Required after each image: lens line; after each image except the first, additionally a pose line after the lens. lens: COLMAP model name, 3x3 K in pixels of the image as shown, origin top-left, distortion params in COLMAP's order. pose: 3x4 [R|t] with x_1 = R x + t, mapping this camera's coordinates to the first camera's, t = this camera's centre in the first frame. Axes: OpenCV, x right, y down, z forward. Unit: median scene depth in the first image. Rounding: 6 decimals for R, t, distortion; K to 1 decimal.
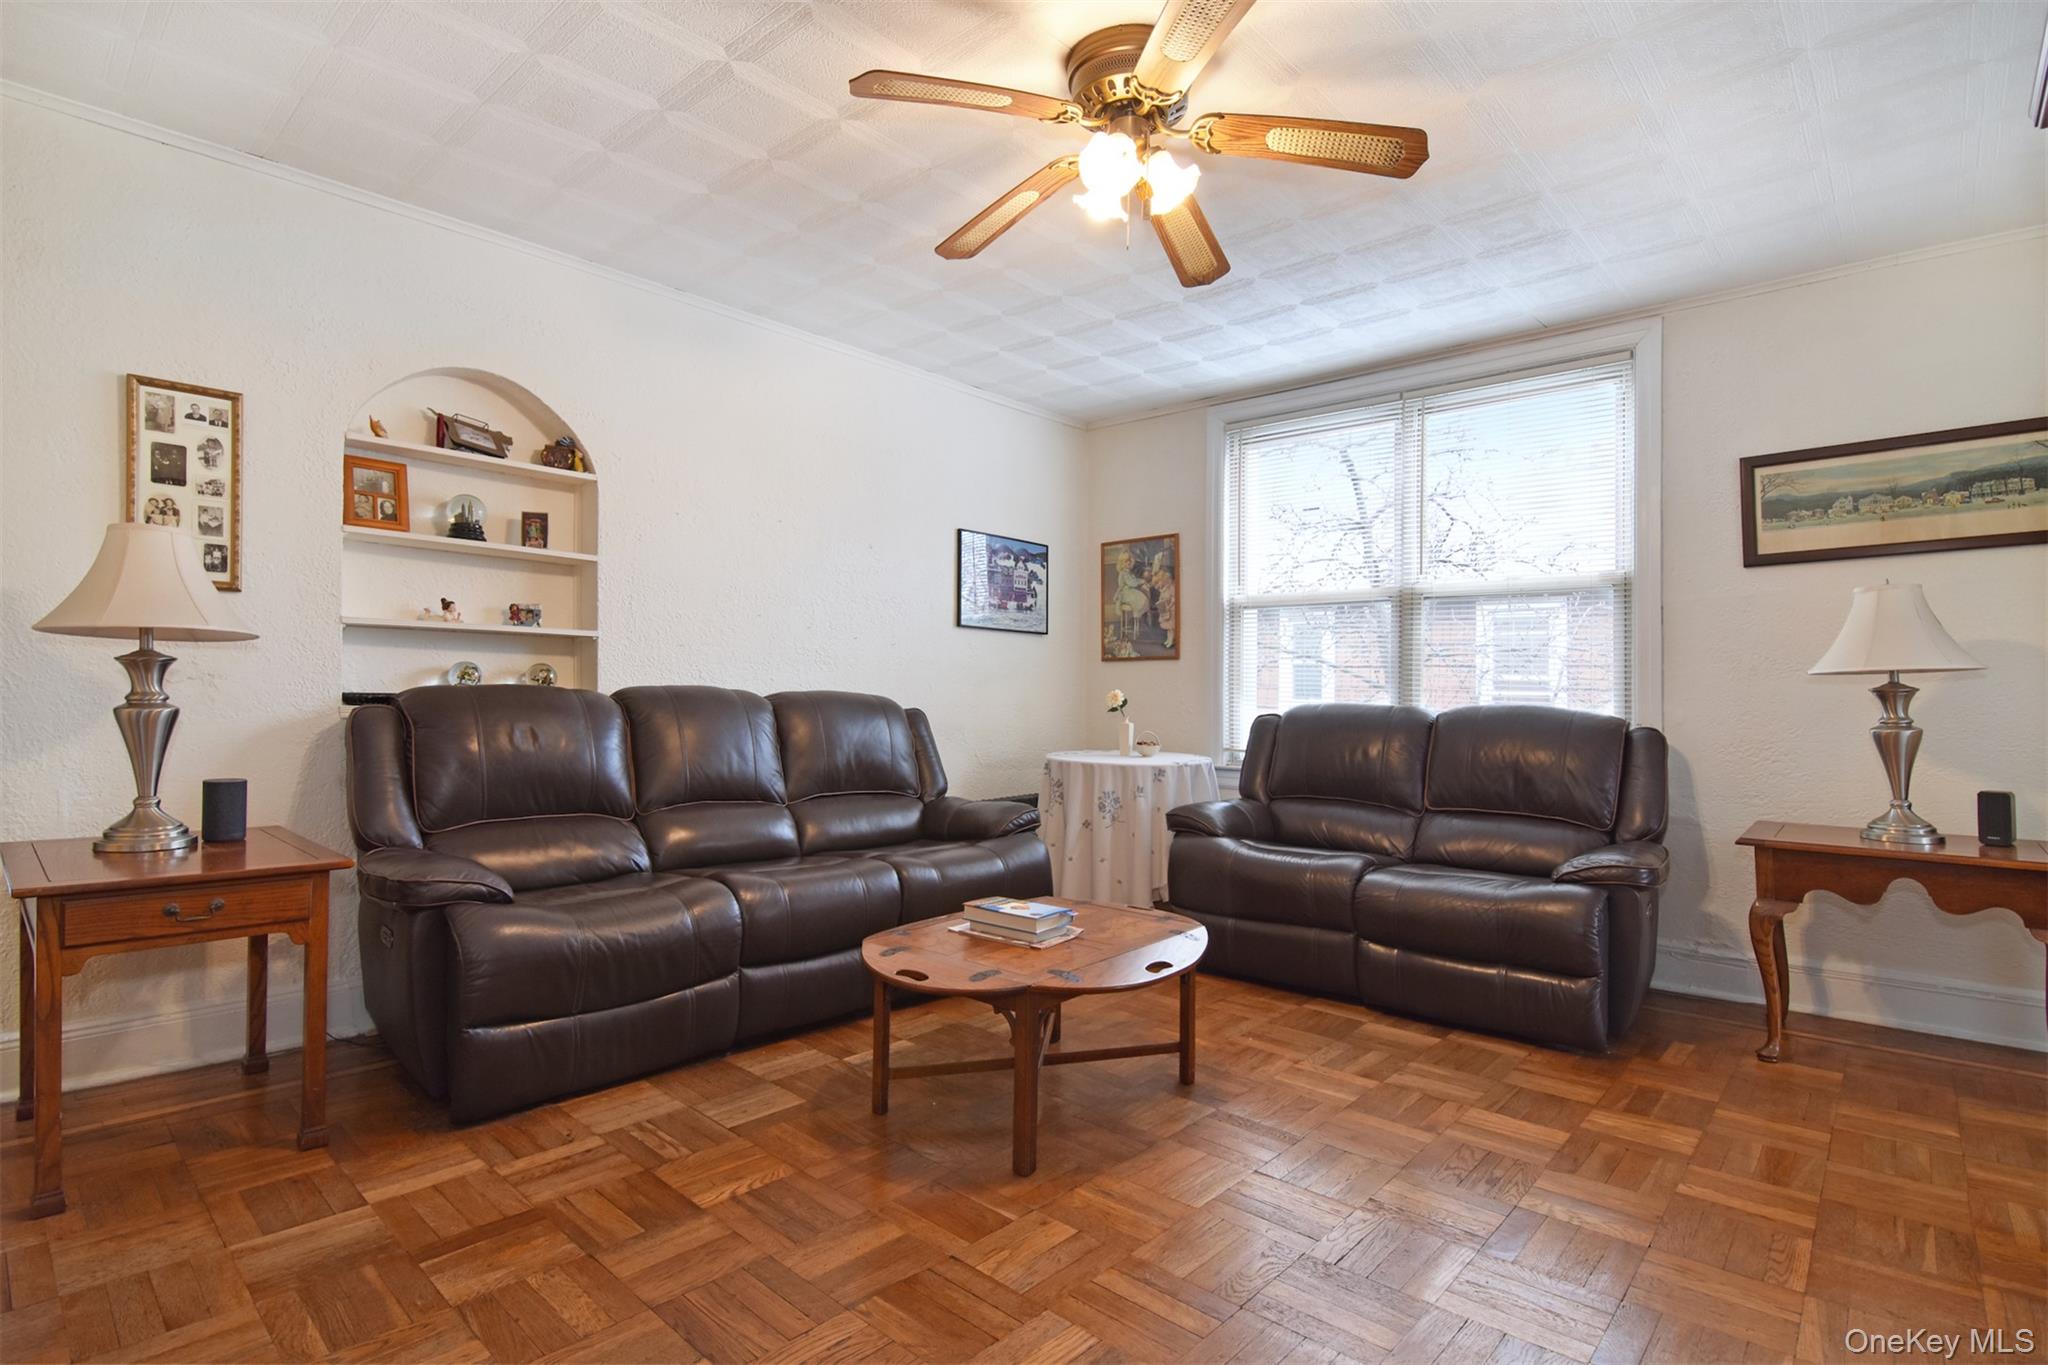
lens RADIAL K [[1034.7, 0, 1019.6], [0, 1034.7, 687.7], [0, 0, 1]] dist [0.048078, -0.032883]
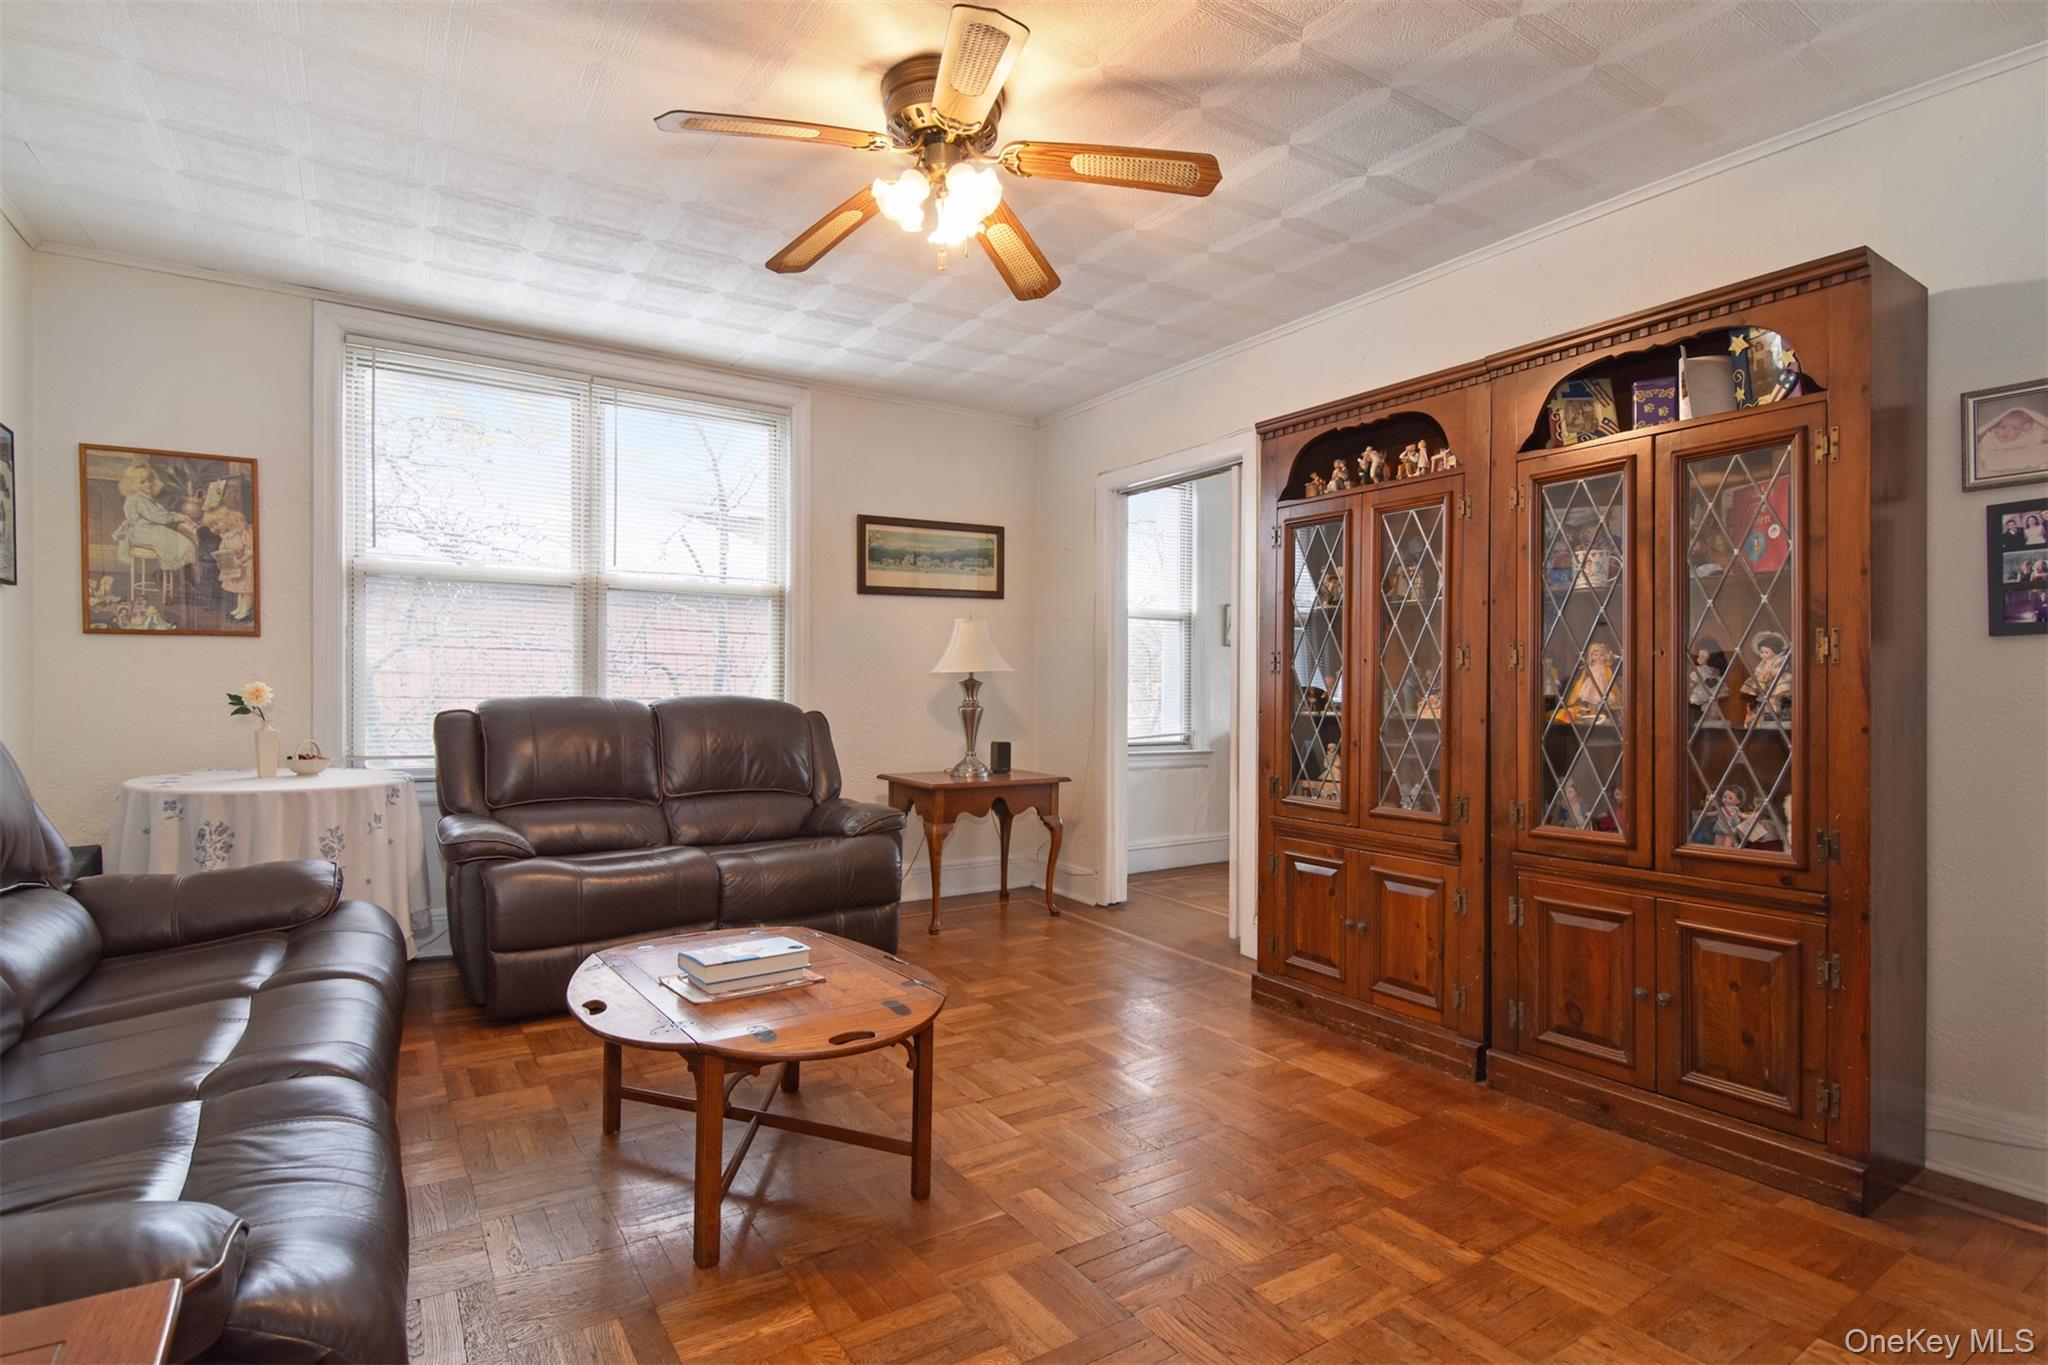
lens RADIAL K [[1034.7, 0, 1019.6], [0, 1034.7, 687.7], [0, 0, 1]] dist [0.048078, -0.032883]
pose [[0.262280, -0.012905, 0.964905, -0.589249], [-0.012481, 0.999782, 0.016764, -0.015616], [-0.964911, -0.016440, 0.262062, 0.437624]]
